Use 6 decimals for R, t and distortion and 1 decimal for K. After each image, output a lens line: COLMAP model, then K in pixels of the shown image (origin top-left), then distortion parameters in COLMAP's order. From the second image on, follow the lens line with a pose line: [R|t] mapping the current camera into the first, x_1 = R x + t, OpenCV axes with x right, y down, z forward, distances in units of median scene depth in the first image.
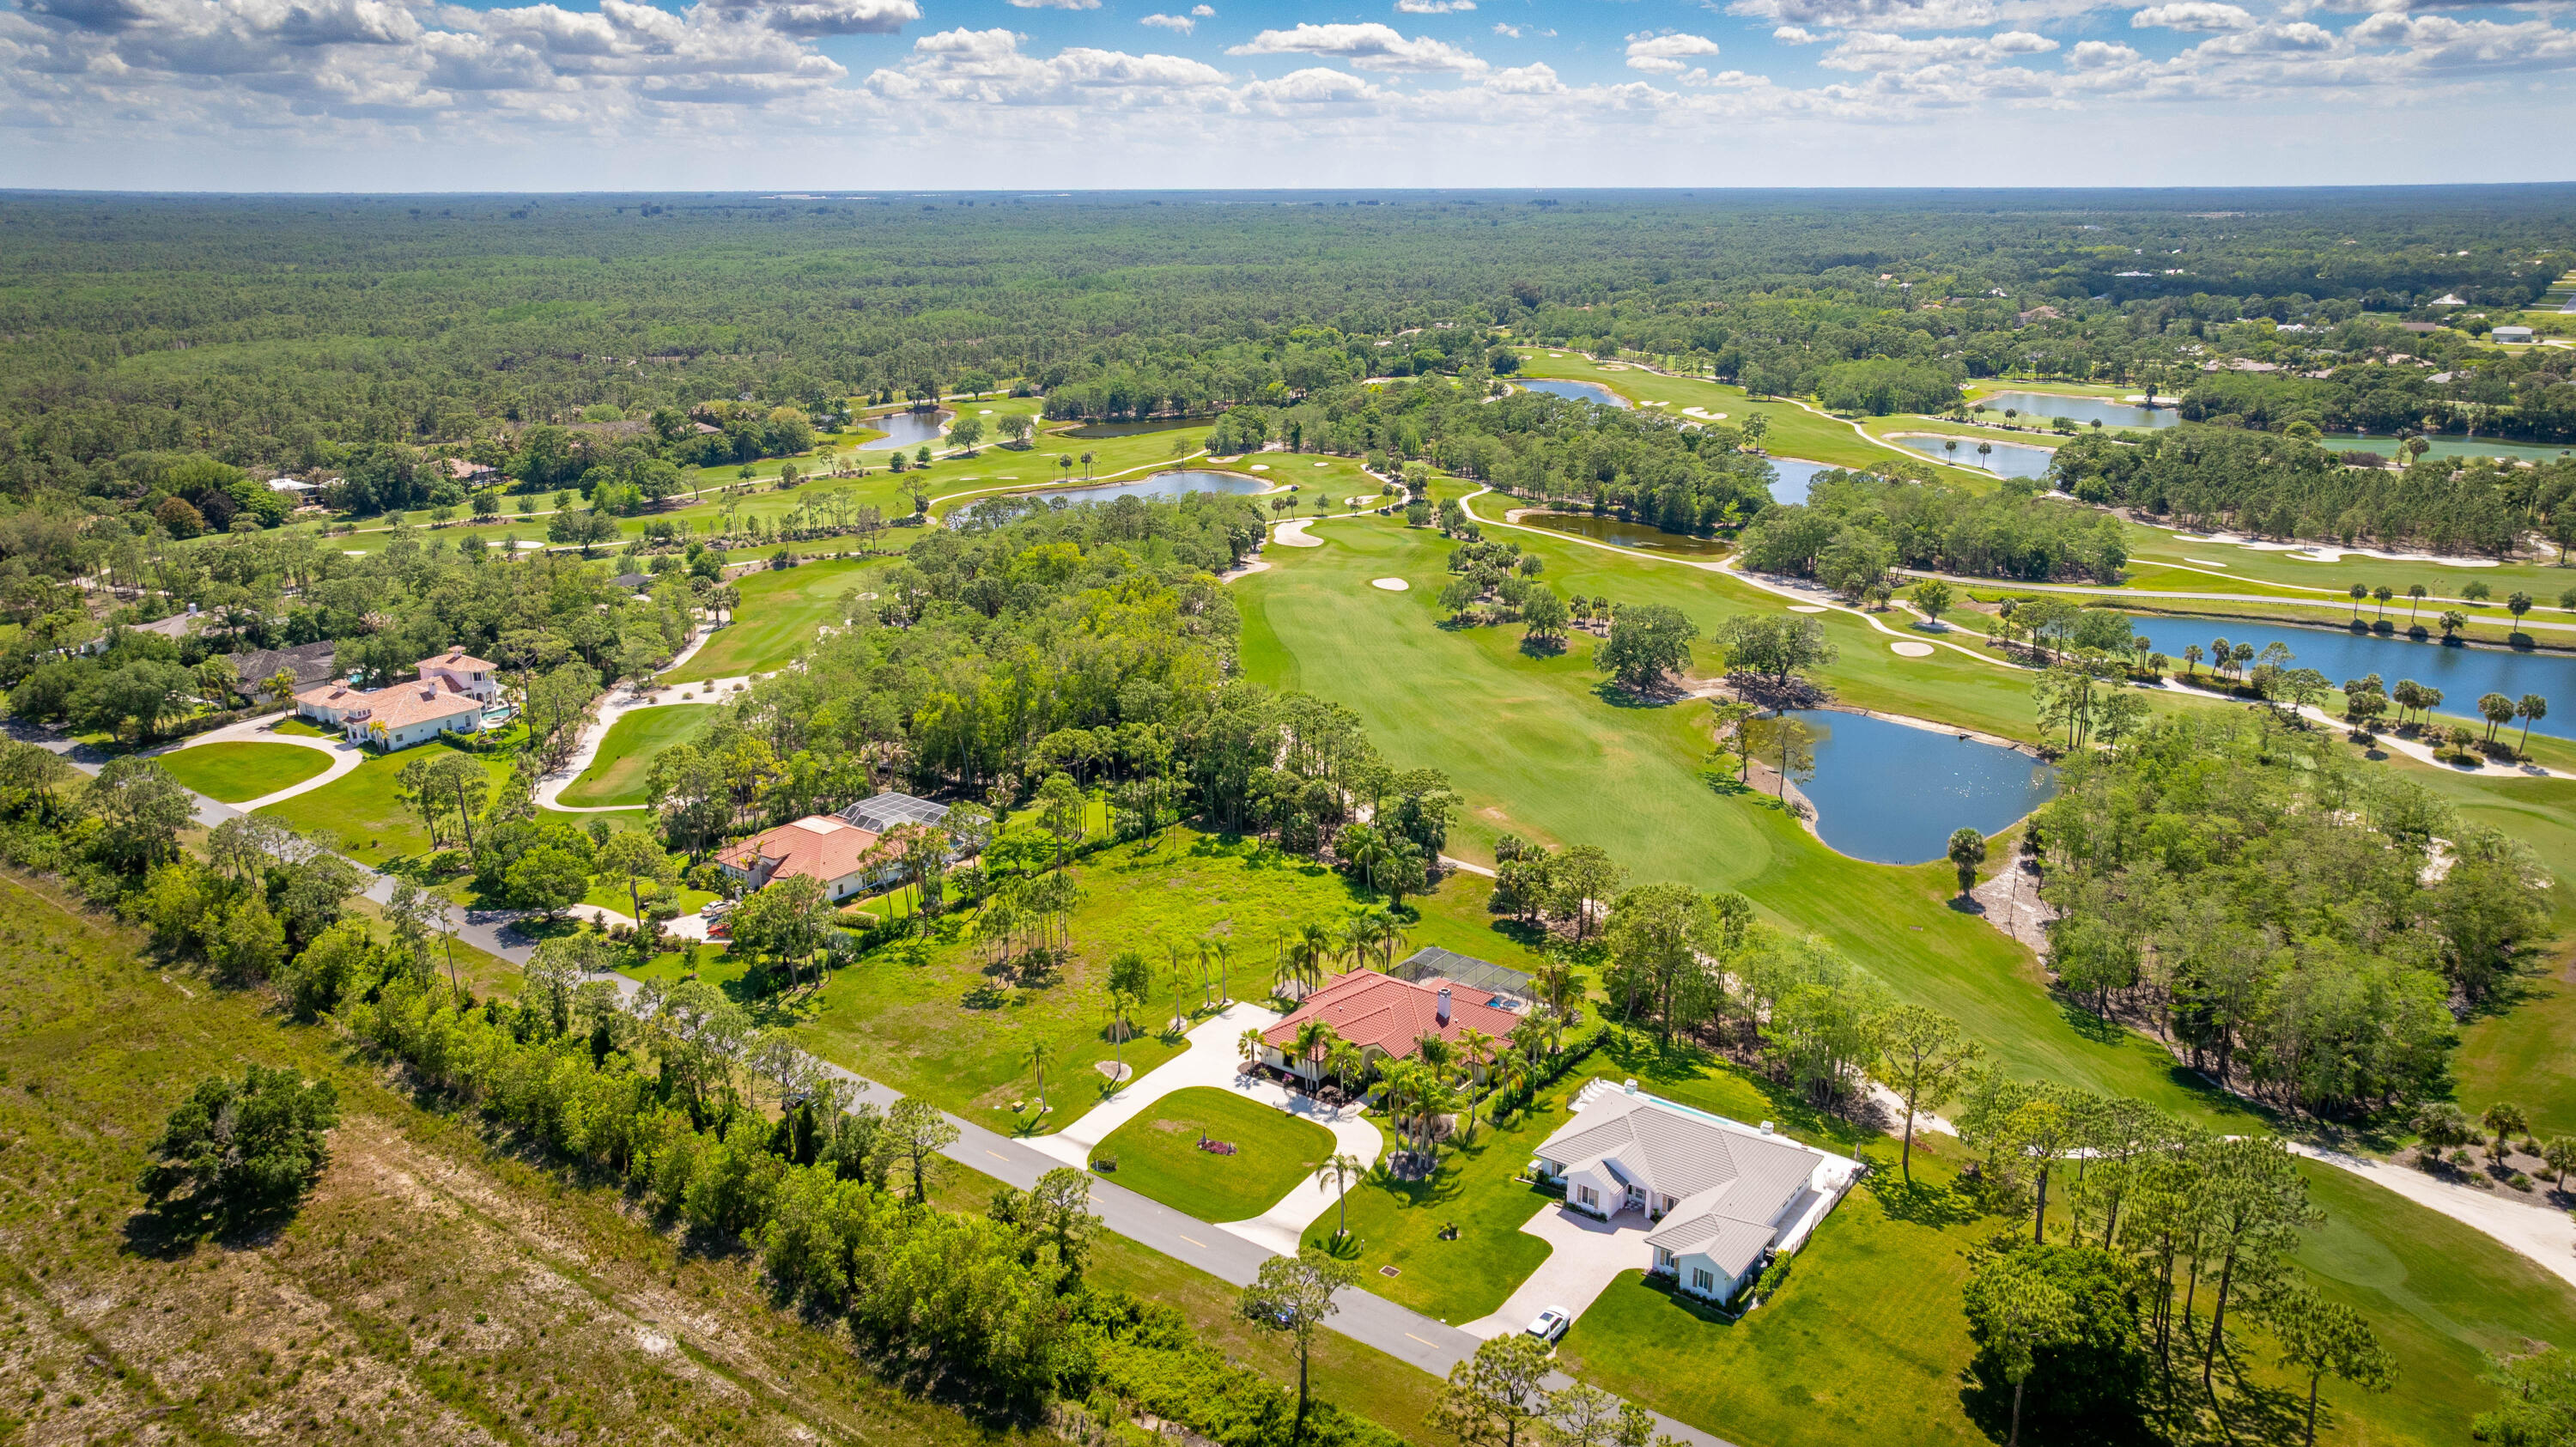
lens RADIAL K [[1802.6, 0, 1288.0], [0, 1802.6, 723.5], [0, 0, 1]] dist [-0.044975, 0.071864]
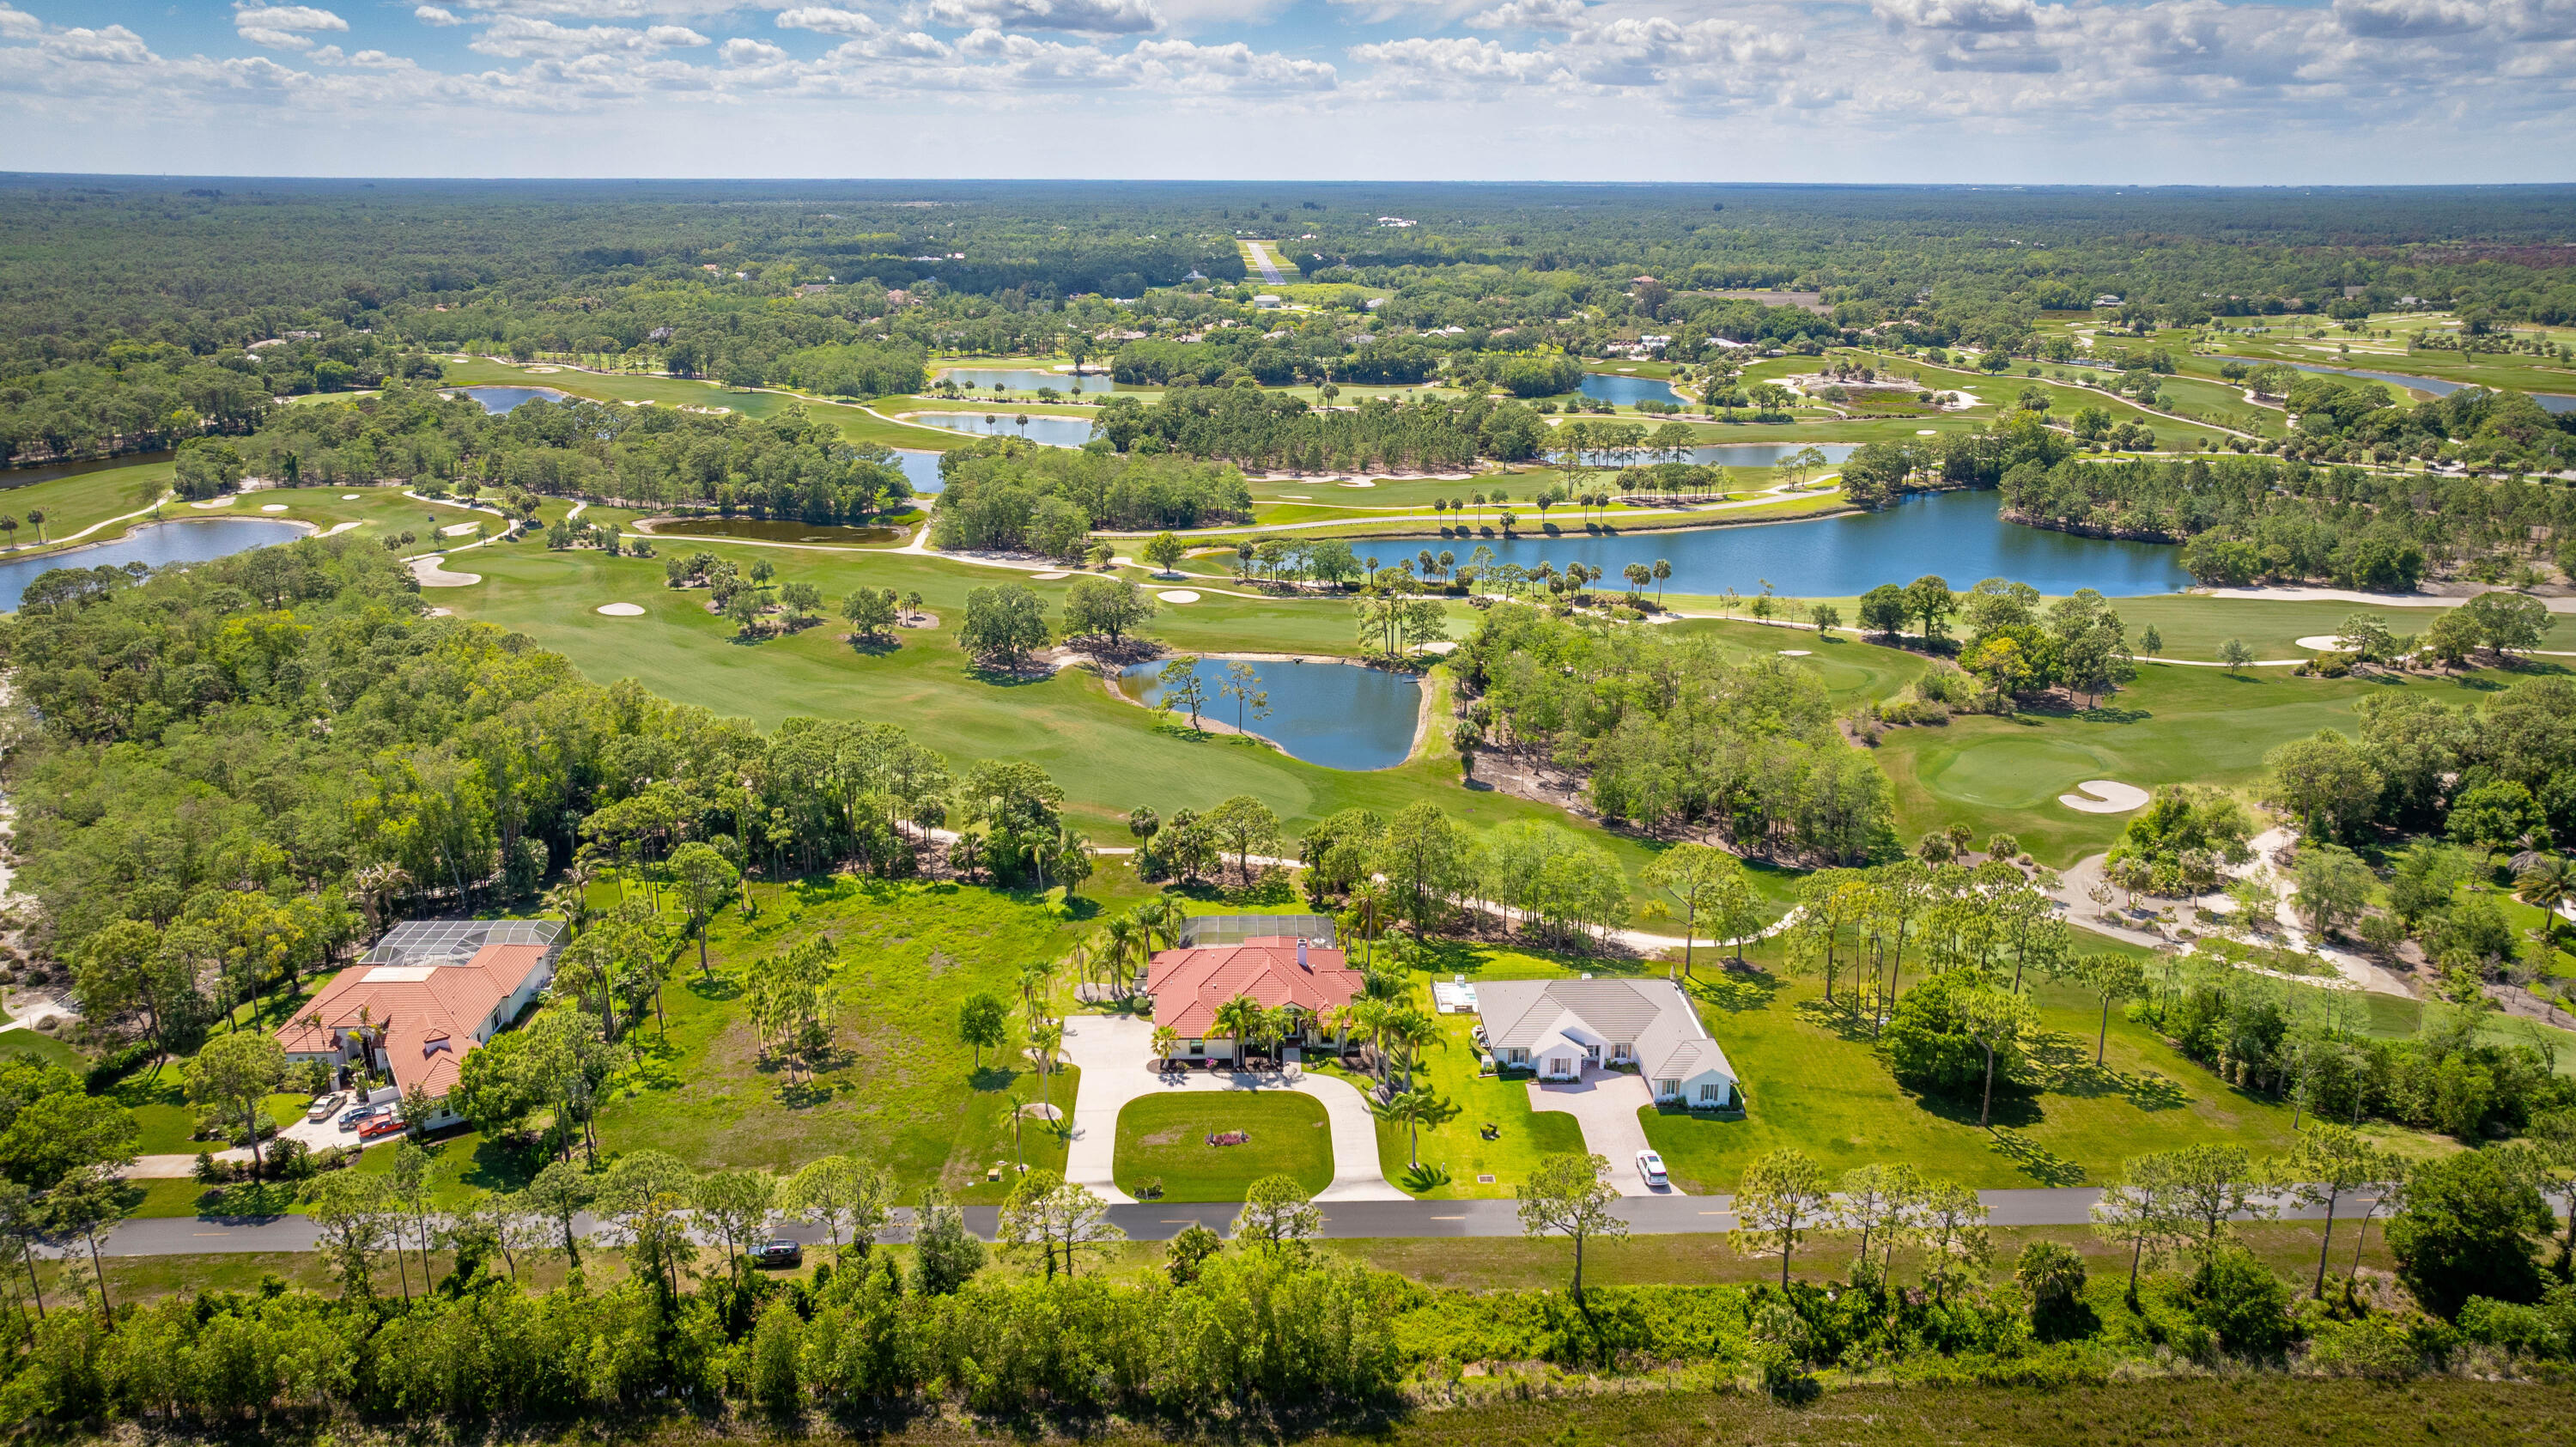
lens RADIAL K [[1802.6, 0, 1288.0], [0, 1802.6, 723.5], [0, 0, 1]] dist [-0.044975, 0.071864]
pose [[0.778244, -0.175121, 0.603049, -0.273546], [0.172277, 0.983023, 0.063135, -0.022787], [-0.603868, 0.054757, 0.795201, 0.083918]]
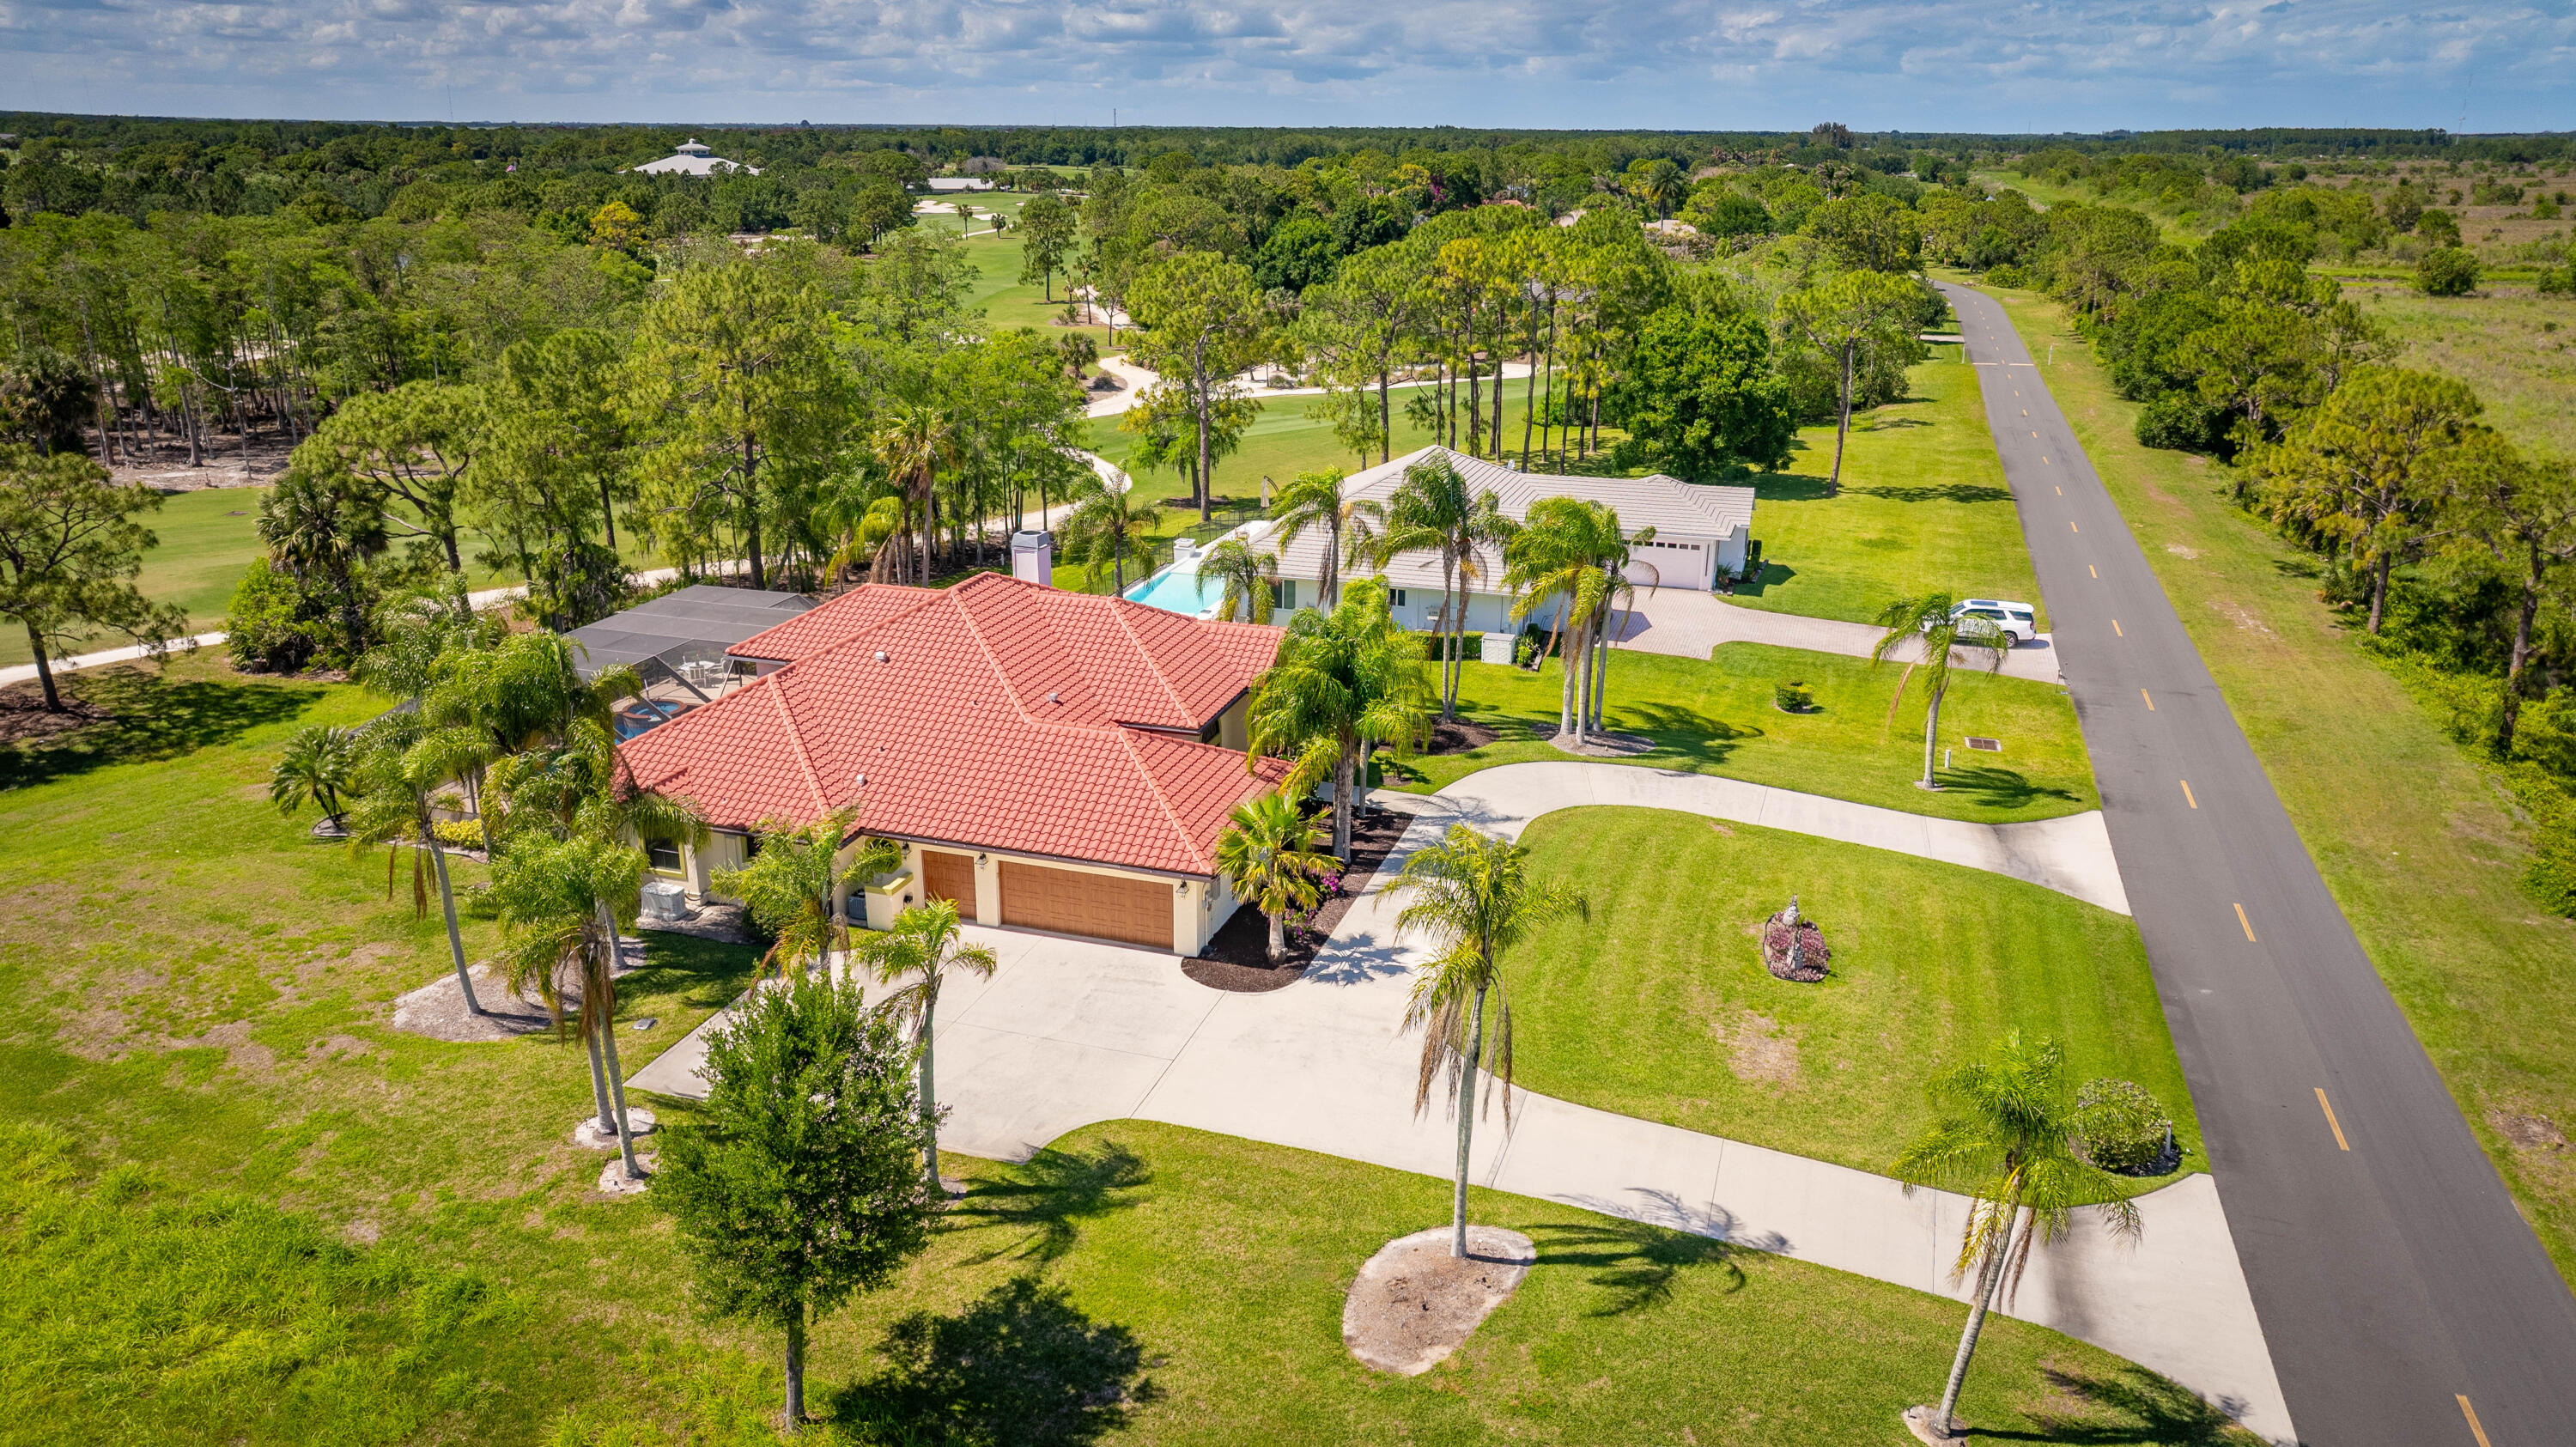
lens RADIAL K [[1802.6, 0, 1288.0], [0, 1802.6, 723.5], [0, 0, 1]] dist [-0.044975, 0.071864]
pose [[-0.330542, -0.290617, 0.897933, -0.128119], [0.263251, 0.885261, 0.383422, 0.031639], [-0.906334, 0.363119, -0.216111, 0.538078]]
